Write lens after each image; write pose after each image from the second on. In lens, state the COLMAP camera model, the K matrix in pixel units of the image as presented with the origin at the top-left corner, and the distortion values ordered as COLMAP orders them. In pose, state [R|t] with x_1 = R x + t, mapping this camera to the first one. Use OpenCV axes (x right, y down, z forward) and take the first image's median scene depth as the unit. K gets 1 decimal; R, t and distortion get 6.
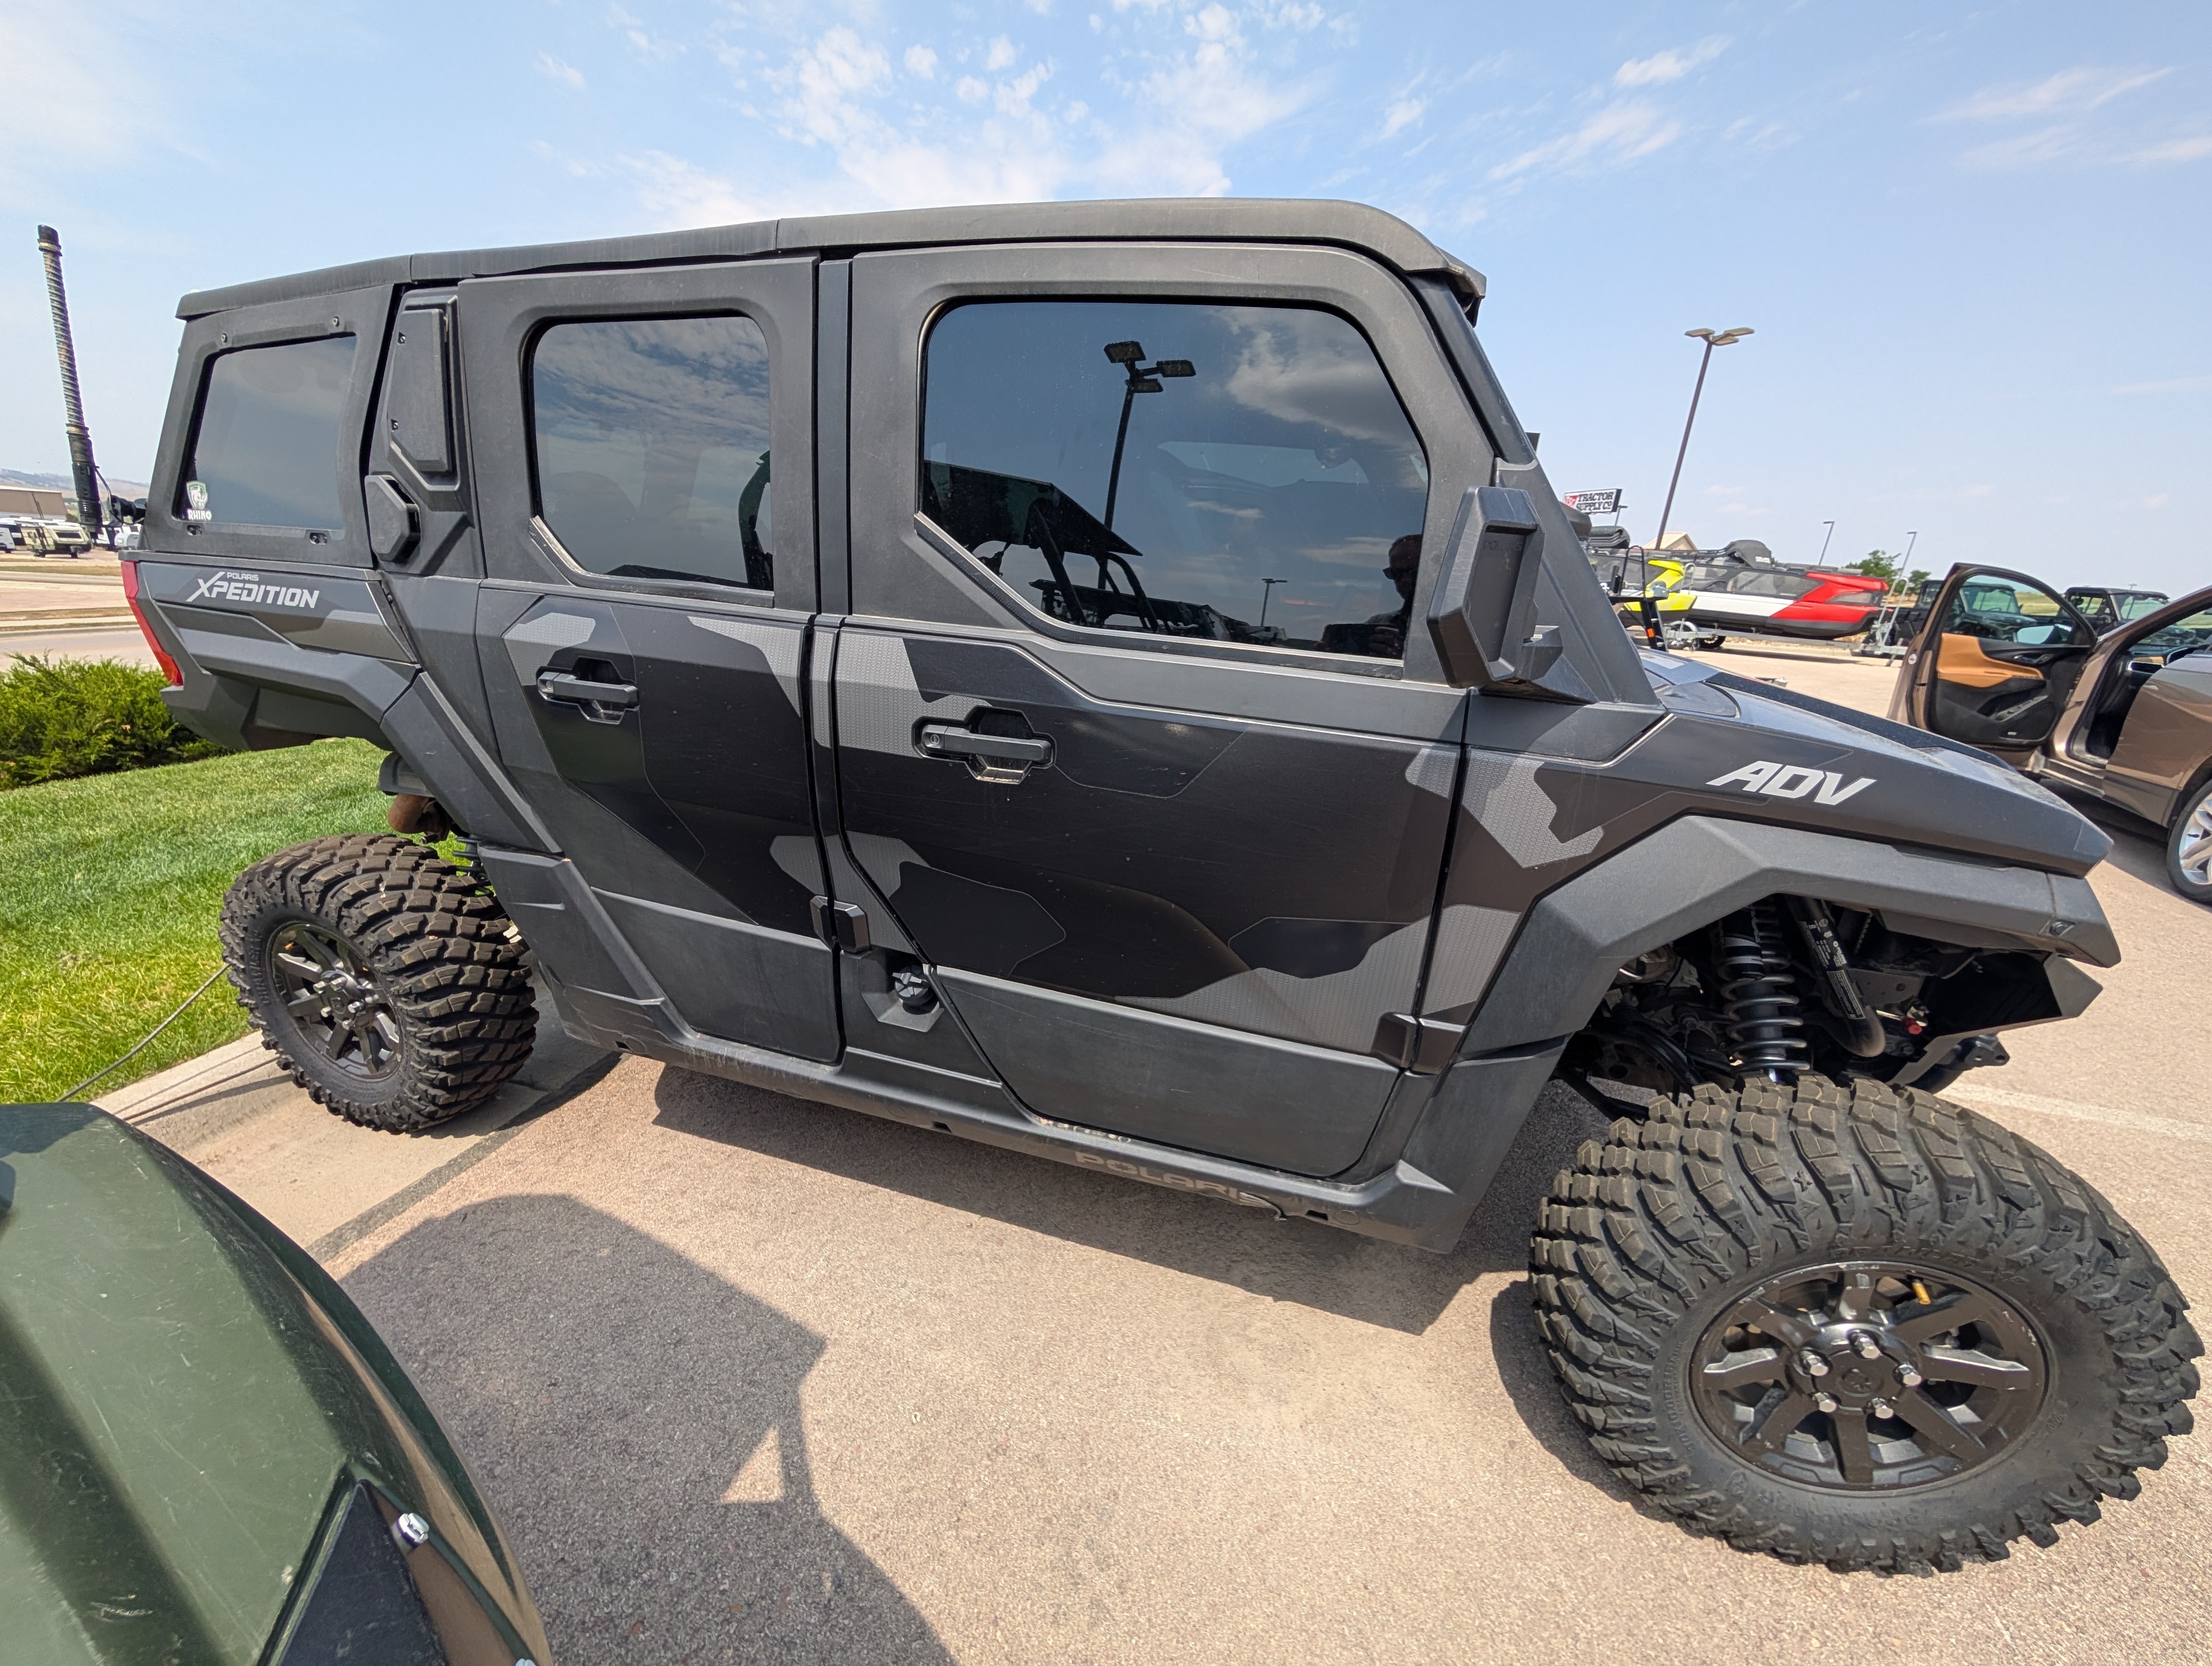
lens RADIAL K [[833.6, 0, 1106.0], [0, 833.6, 833.0], [0, 0, 1]] dist [-0.000711, 0.000008]
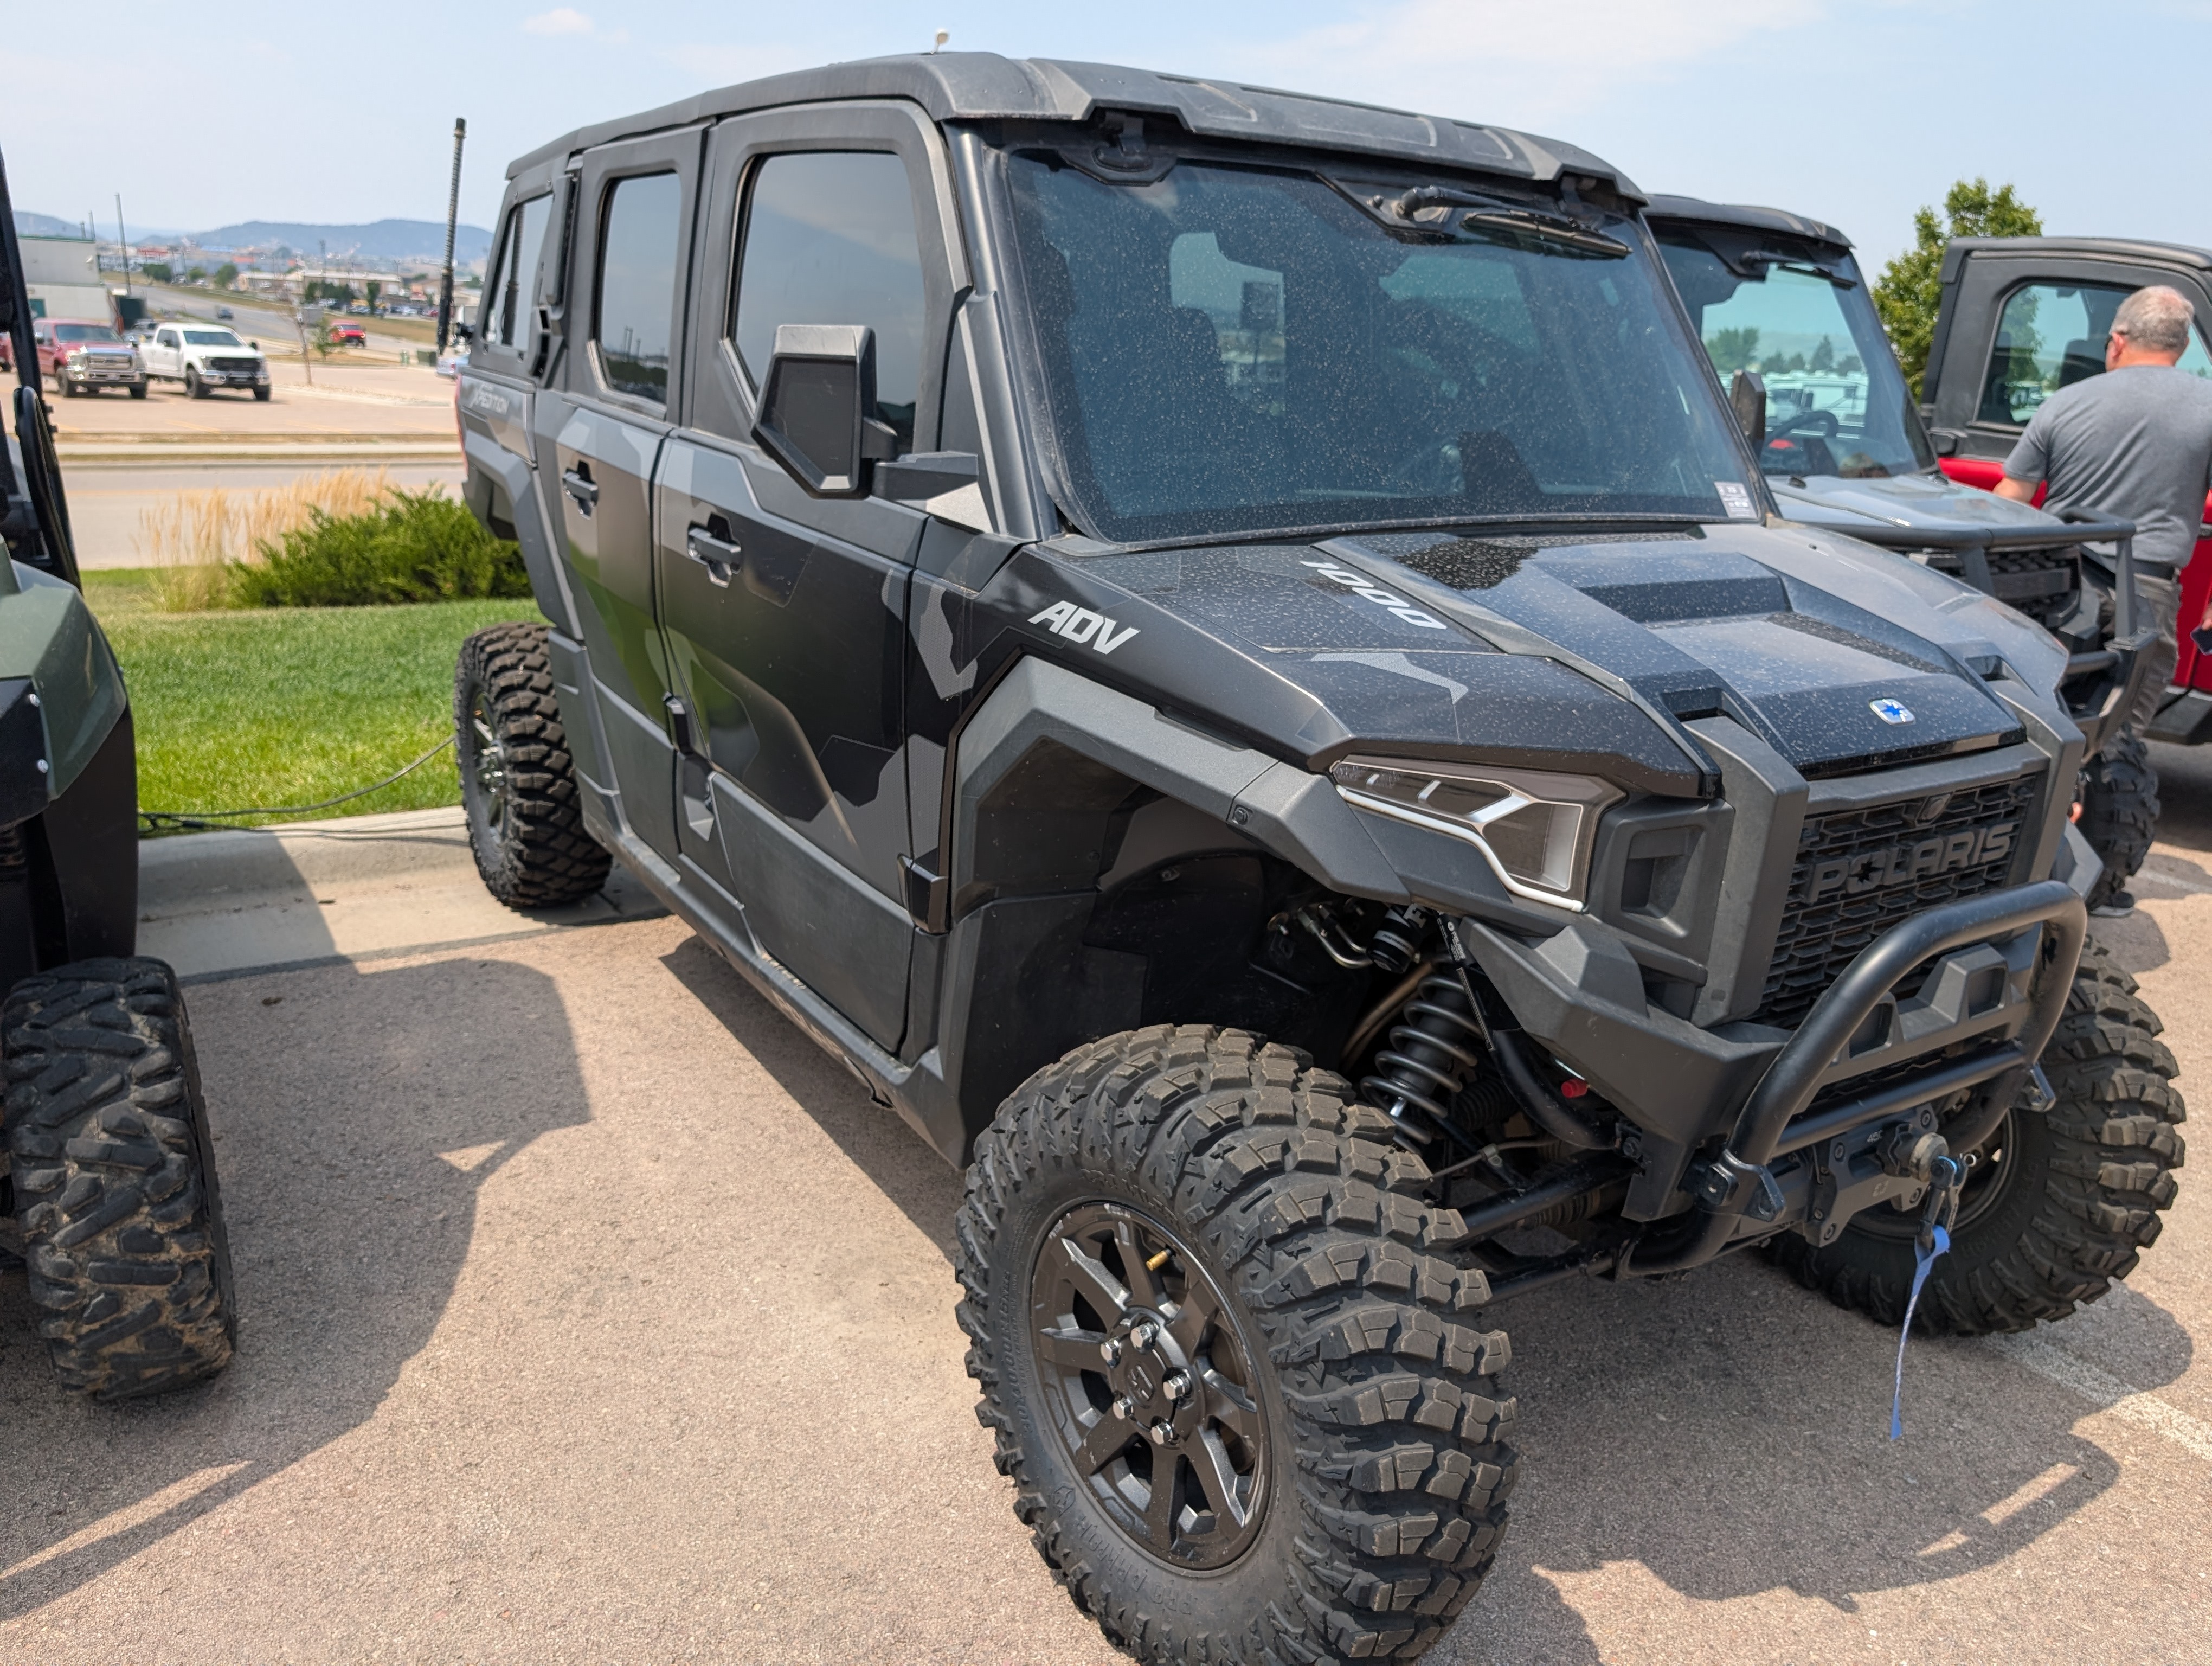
lens RADIAL K [[1659.9, 0, 1106.0], [0, 1659.9, 833.0], [0, 0, 1]] dist [-0.037093, -0.000310]
pose [[0.765784, 0.189625, -0.614505, 1.216671], [-0.229699, 0.973160, 0.014052, 0.079571], [0.600677, 0.130390, 0.788787, -0.252823]]
